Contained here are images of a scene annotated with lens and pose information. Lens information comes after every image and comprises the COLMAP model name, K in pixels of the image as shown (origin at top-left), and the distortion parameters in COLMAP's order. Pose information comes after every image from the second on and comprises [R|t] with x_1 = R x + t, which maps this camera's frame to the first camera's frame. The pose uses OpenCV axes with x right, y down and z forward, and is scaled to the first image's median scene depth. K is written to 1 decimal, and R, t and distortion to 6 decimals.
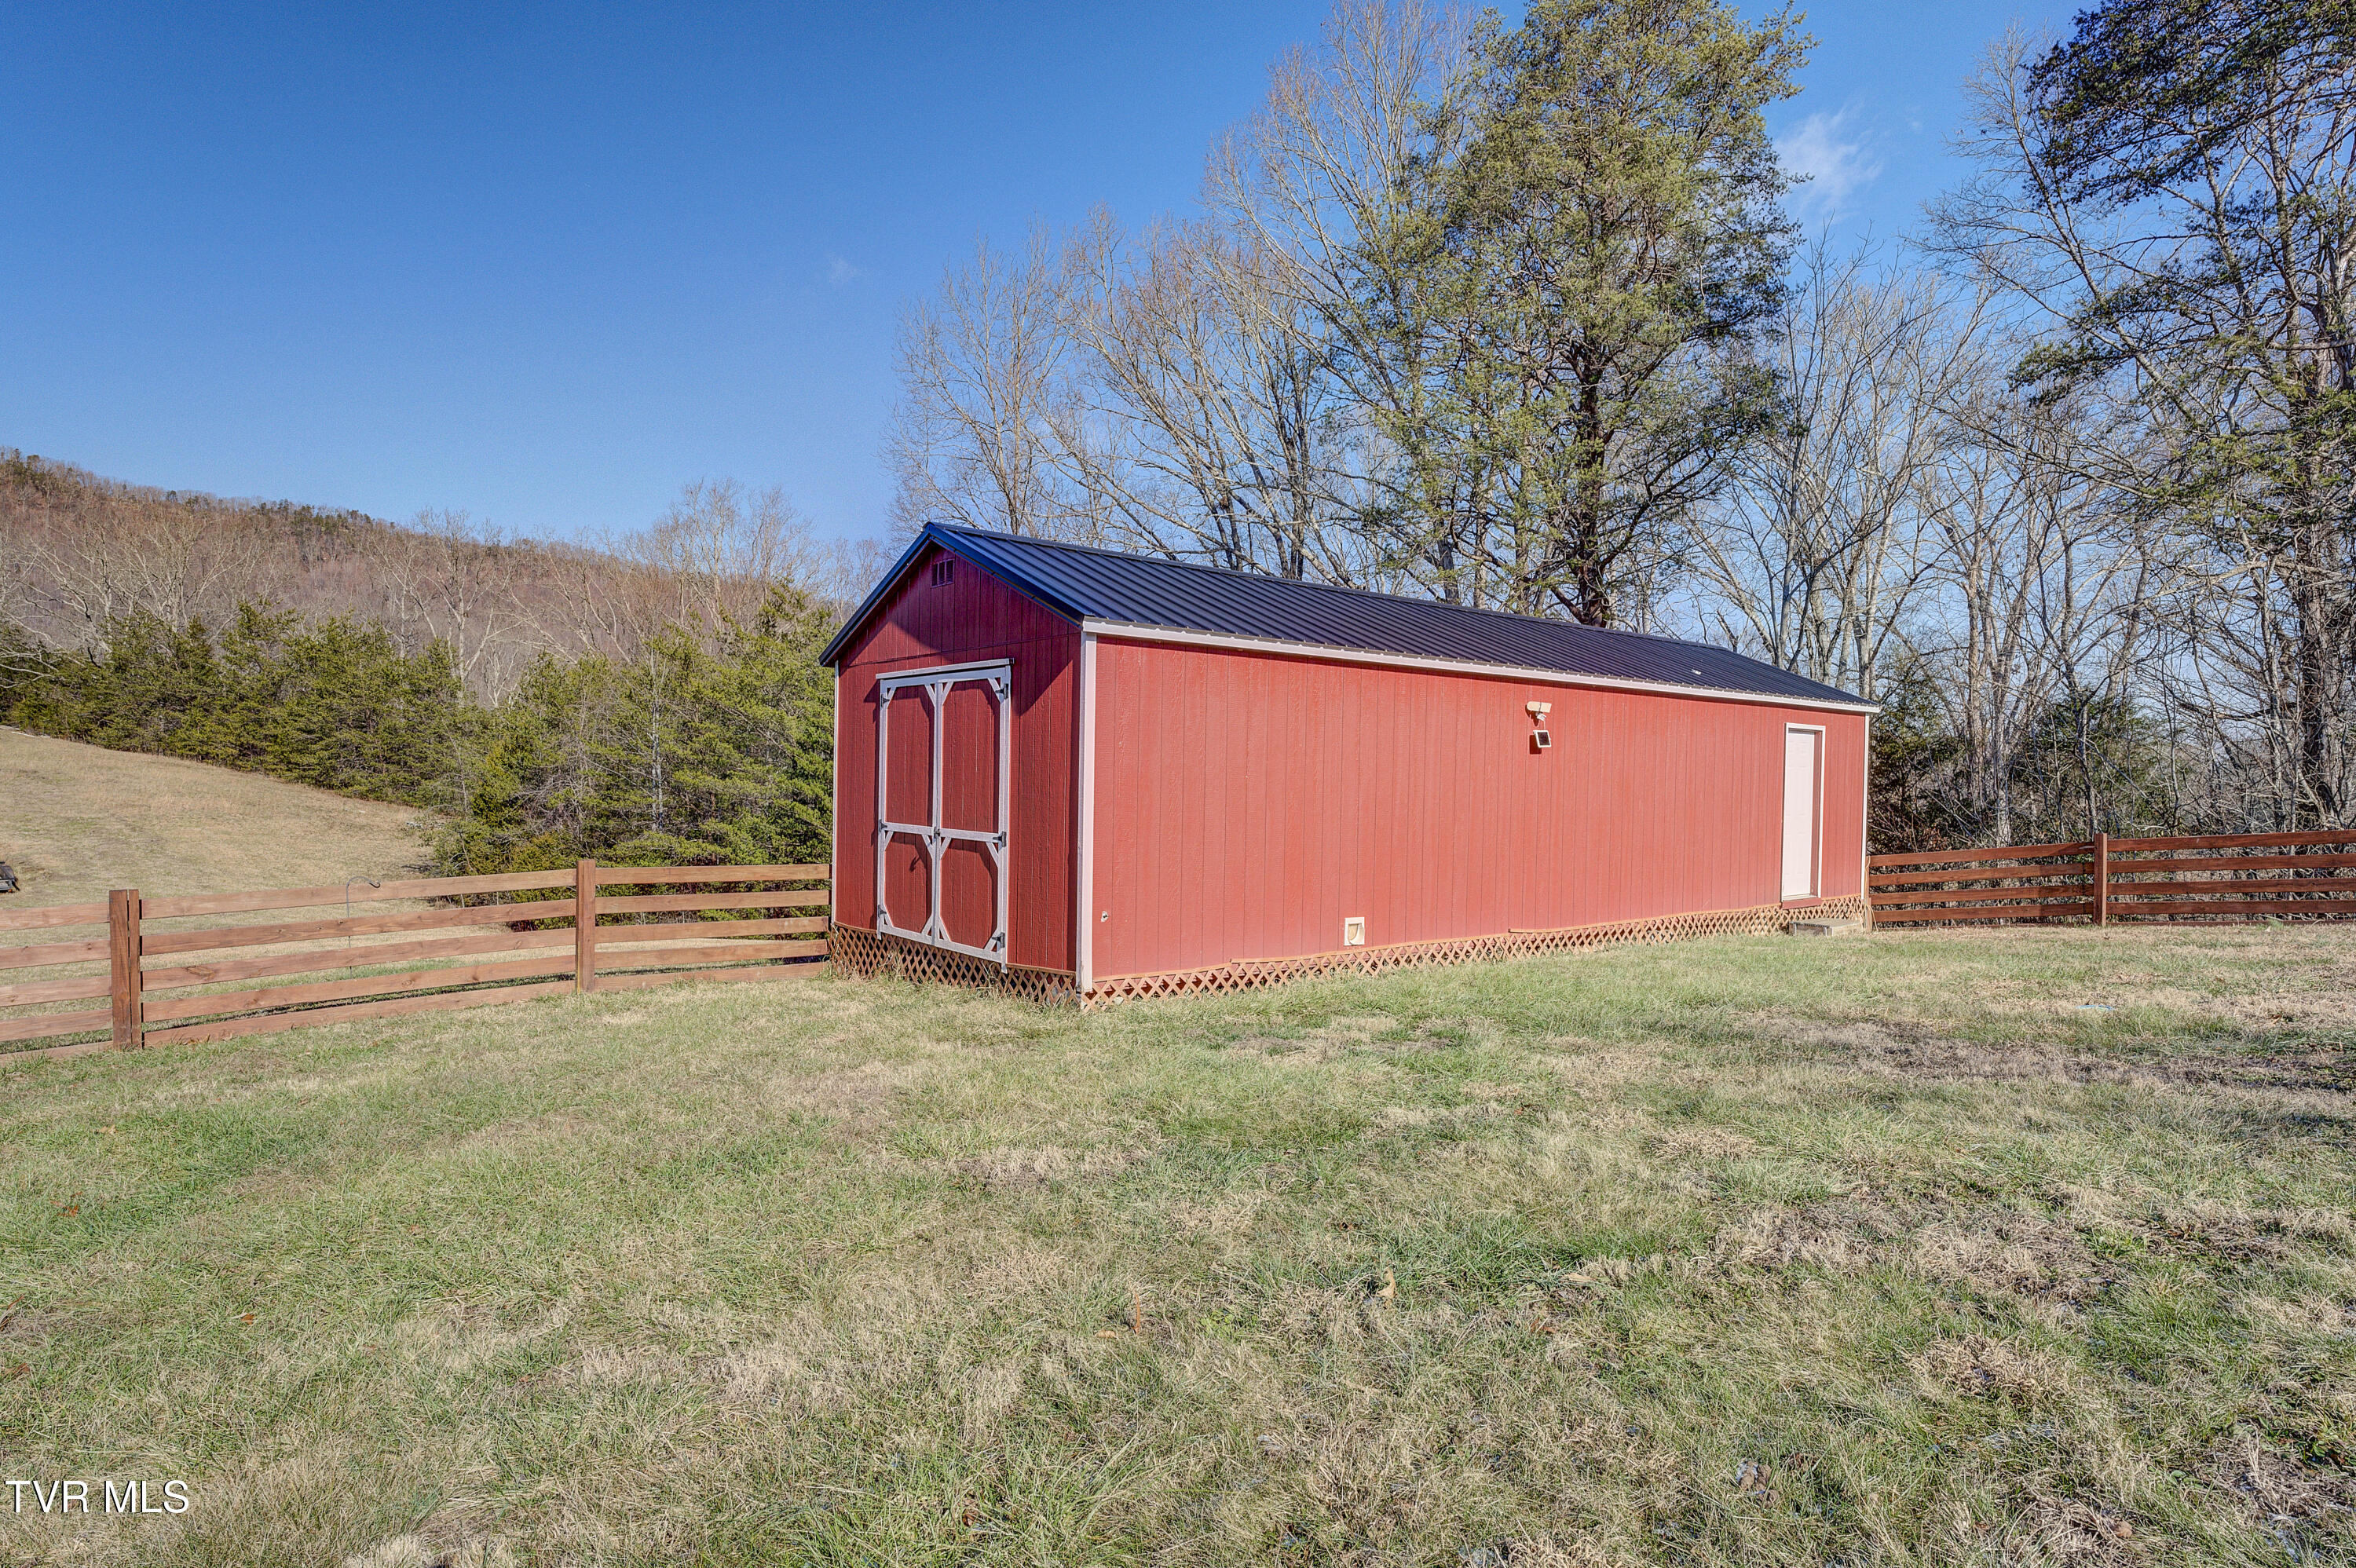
lens RADIAL K [[1238.8, 0, 1169.9], [0, 1238.8, 789.8], [0, 0, 1]] dist [0.000588, 0.001024]
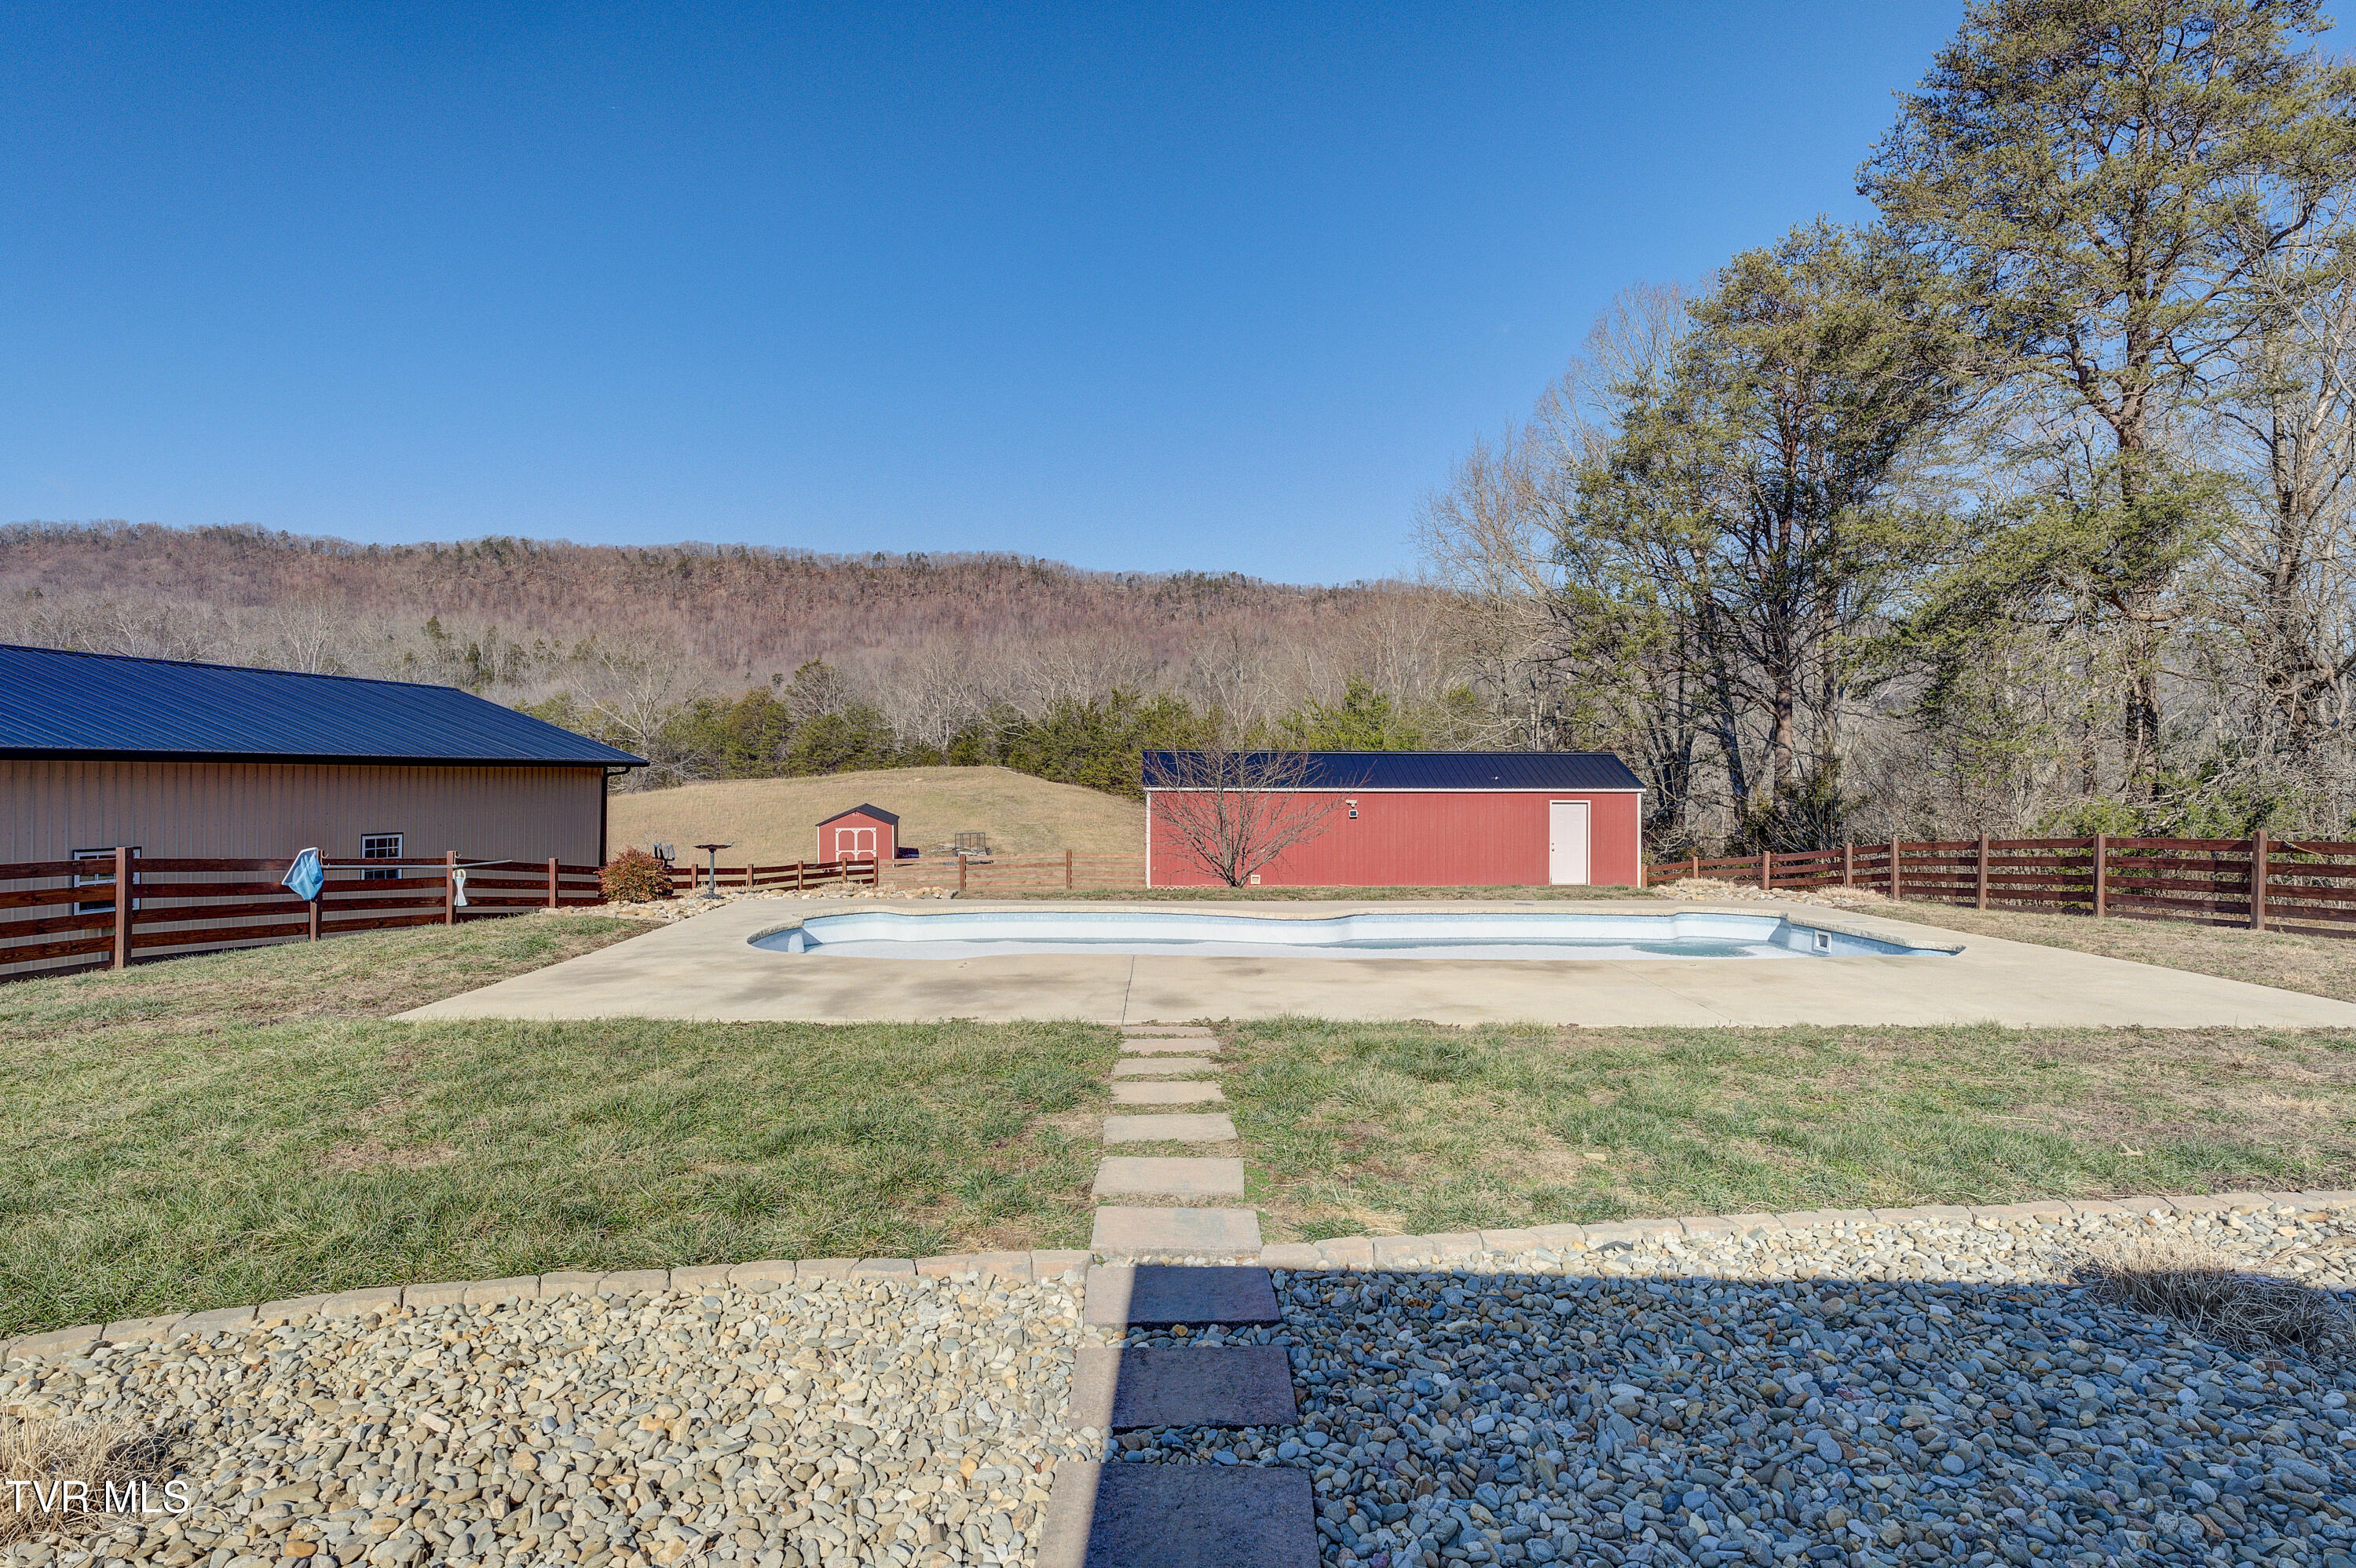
lens RADIAL K [[1225.4, 0, 1176.8], [0, 1225.4, 761.5], [0, 0, 1]] dist [-0.001364, 0.002795]
pose [[0.805617, -0.018351, -0.592152, 0.251130], [0.001446, 0.999578, -0.029009, -0.012411], [0.592434, 0.022514, 0.805304, -0.215483]]
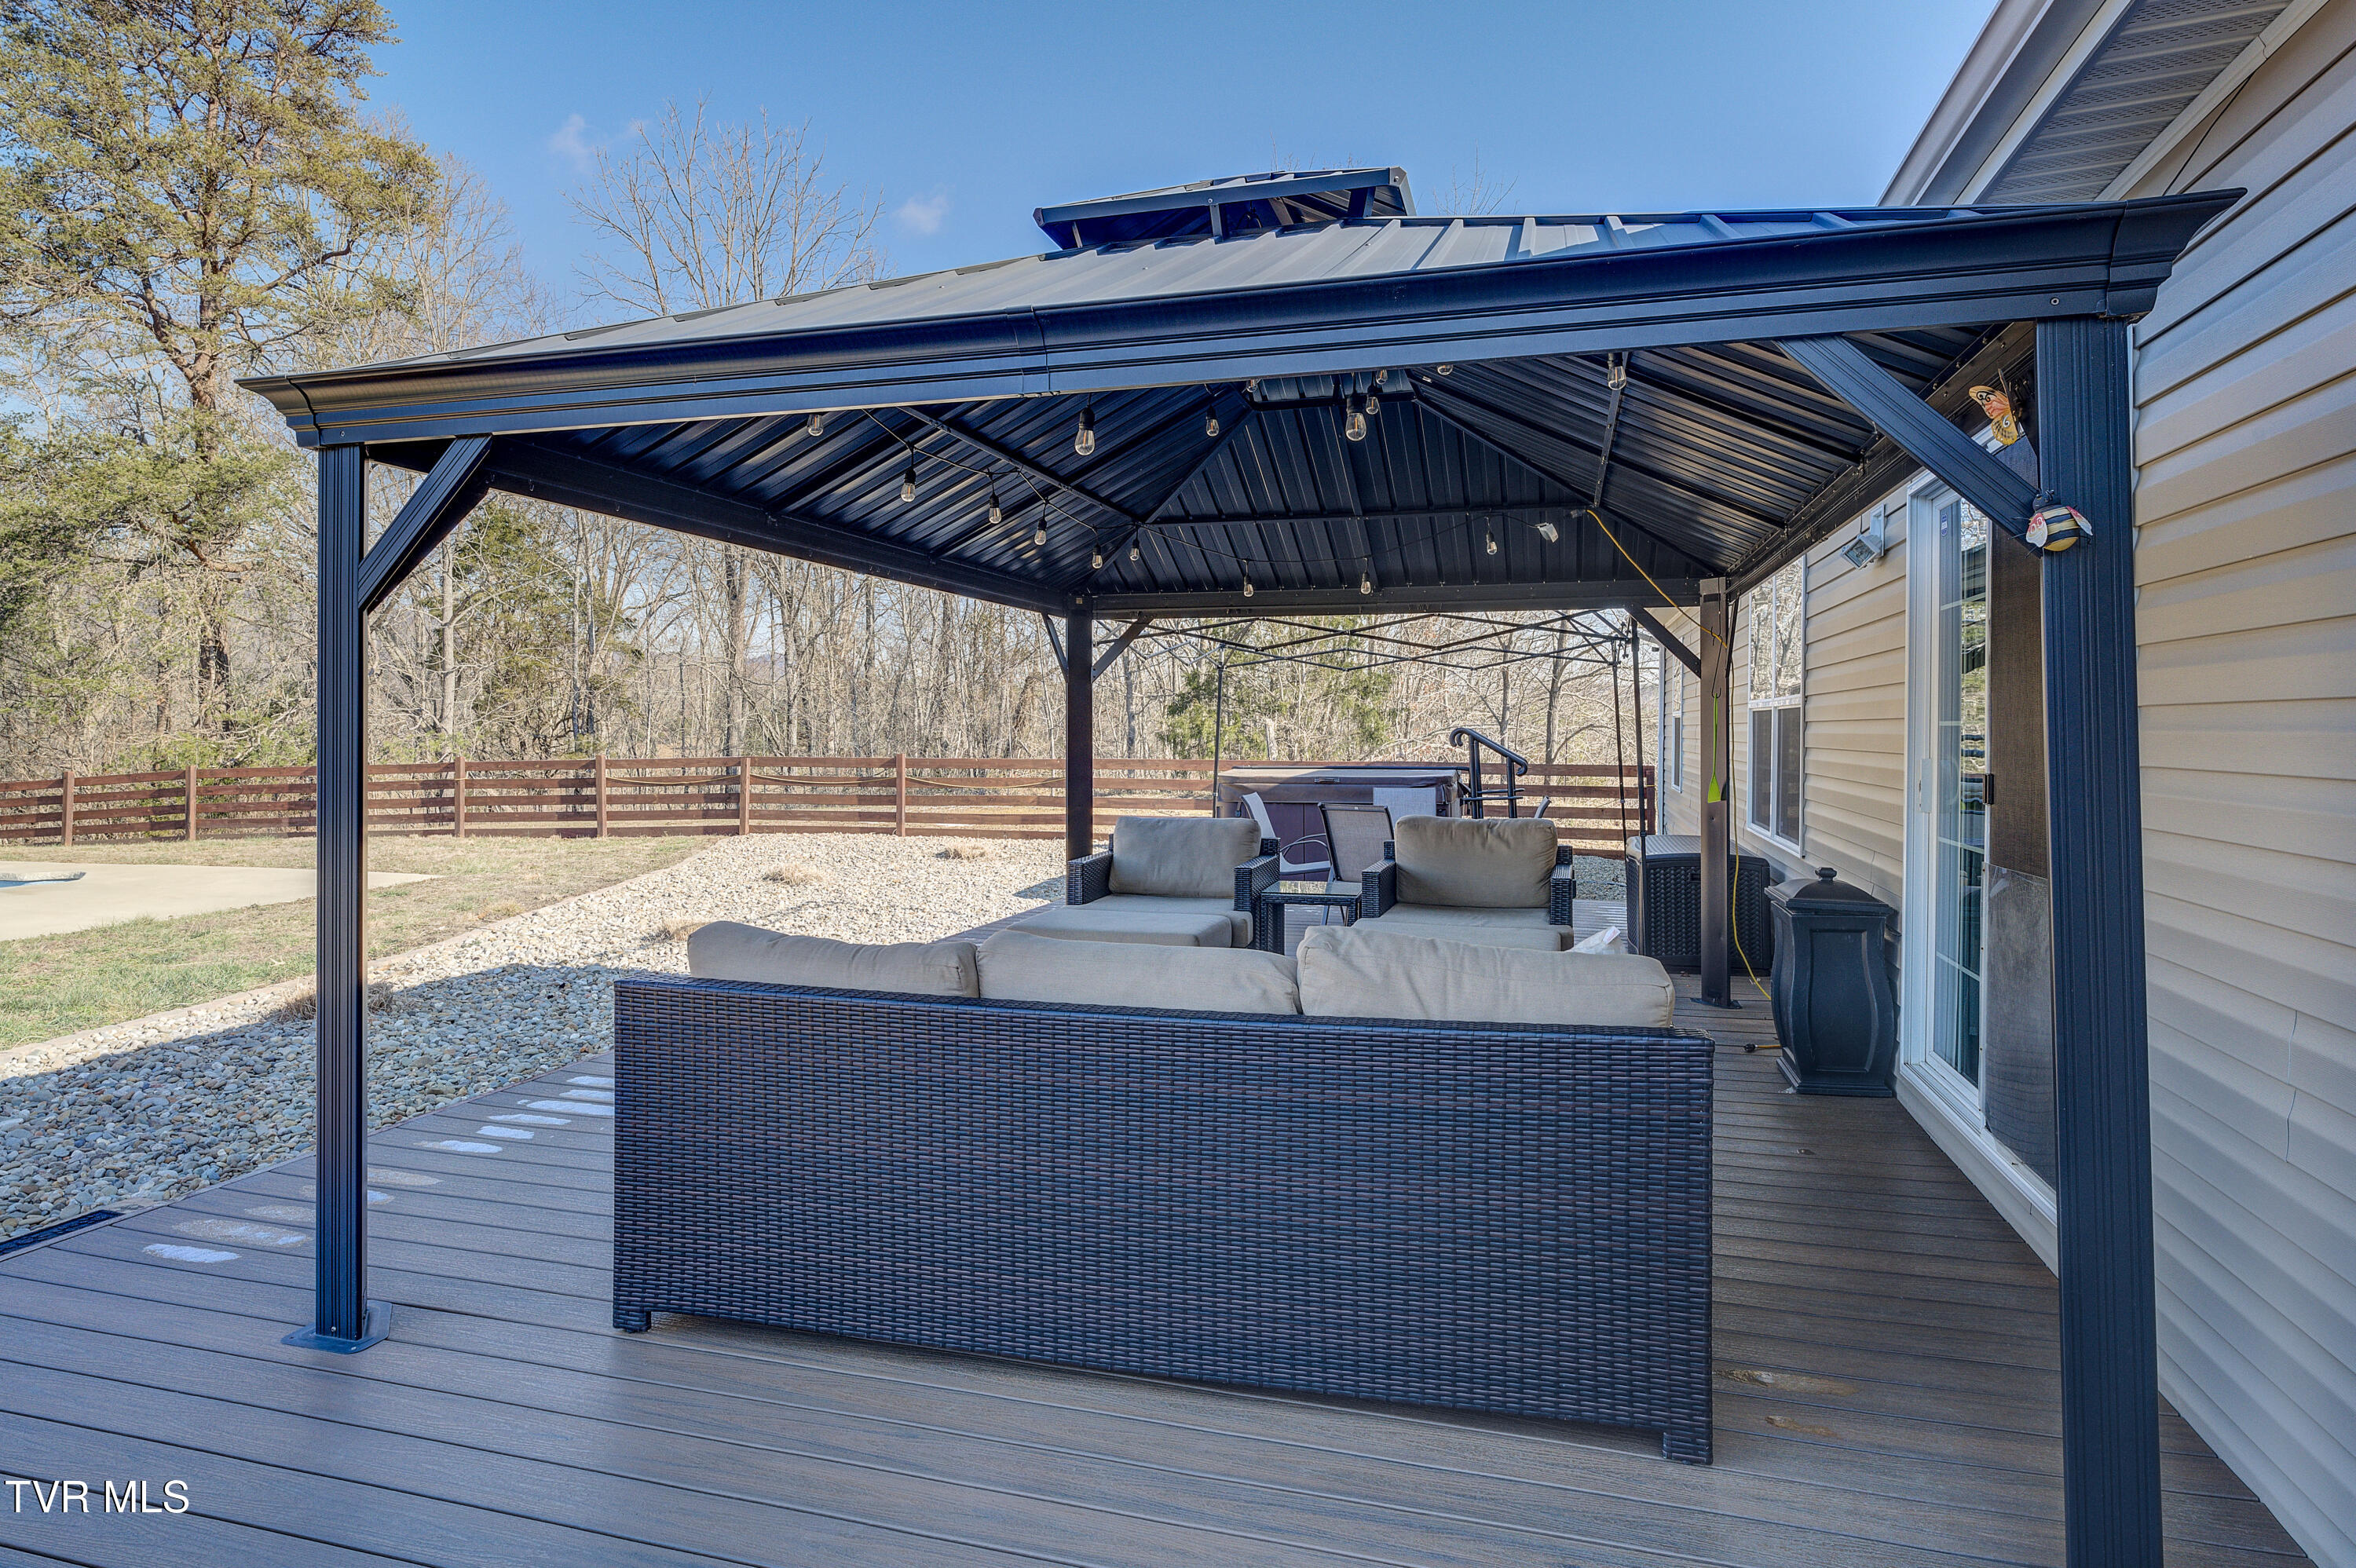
lens RADIAL K [[1313.9, 0, 1178.5], [0, 1313.9, 730.2], [0, 0, 1]] dist [0.027355, -0.000713]
pose [[0.780177, -0.012933, 0.625425, 0.240618], [0.010449, 0.999916, 0.007643, -0.013001], [-0.625471, 0.000572, 0.780247, -0.276860]]
